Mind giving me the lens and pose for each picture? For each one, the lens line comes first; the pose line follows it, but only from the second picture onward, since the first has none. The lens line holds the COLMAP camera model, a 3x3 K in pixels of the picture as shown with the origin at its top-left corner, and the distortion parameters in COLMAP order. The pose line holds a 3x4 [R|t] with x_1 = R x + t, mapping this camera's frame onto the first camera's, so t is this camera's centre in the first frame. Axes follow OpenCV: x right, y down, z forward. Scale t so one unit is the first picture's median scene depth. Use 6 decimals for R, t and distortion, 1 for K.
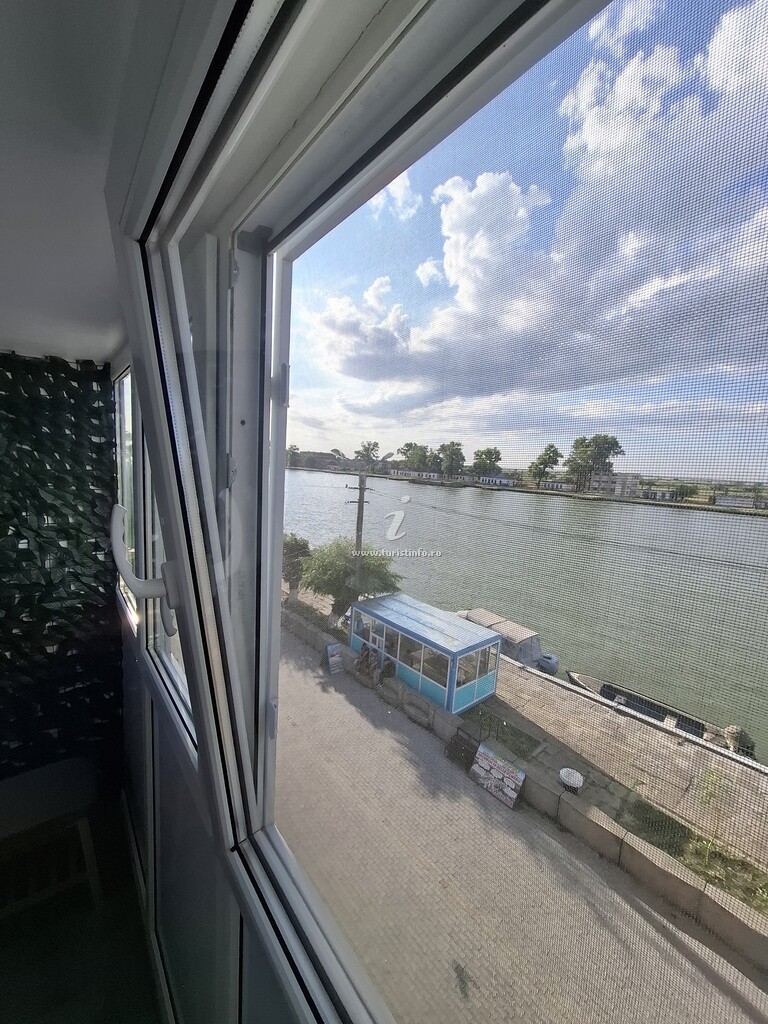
lens RADIAL K [[404.5, 0, 376.9], [0, 404.5, 515.7], [0, 0, 1]] dist [-0.004016, 0.000399]
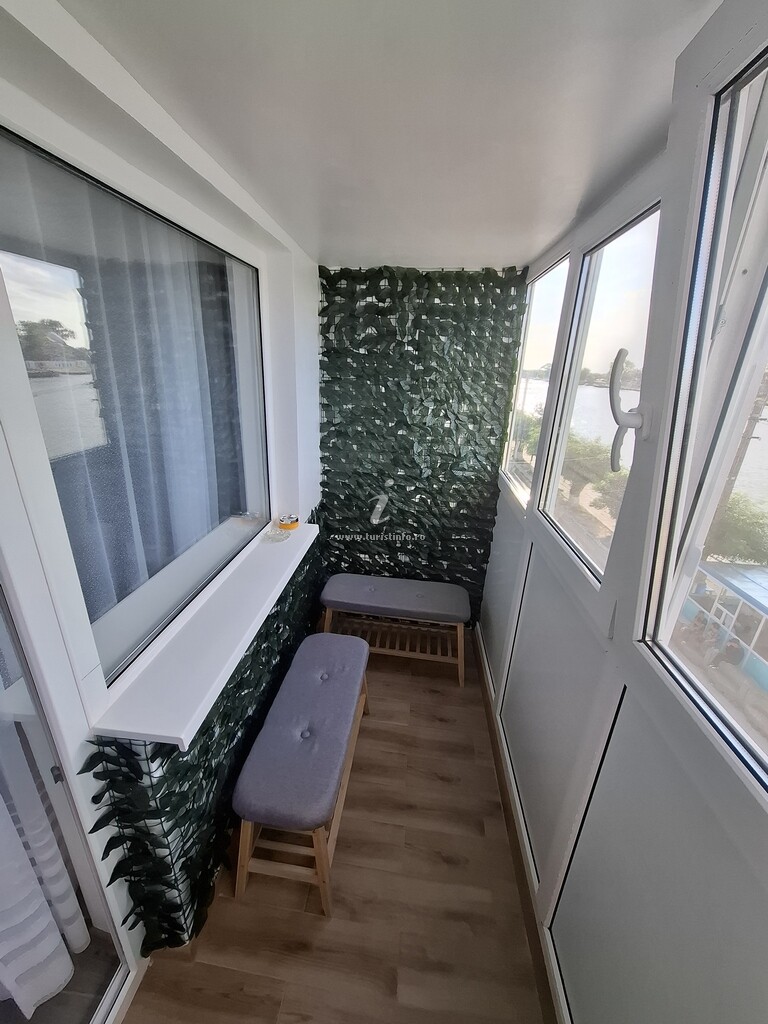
lens RADIAL K [[404.5, 0, 382.1], [0, 404.5, 510.6], [0, 0, 1]] dist [-0.004016, 0.000399]
pose [[0.719154, 0.213751, -0.661156, -0.068057], [-0.090650, 0.972238, 0.215722, 0.075497], [0.688912, -0.095204, 0.718565, -0.149389]]
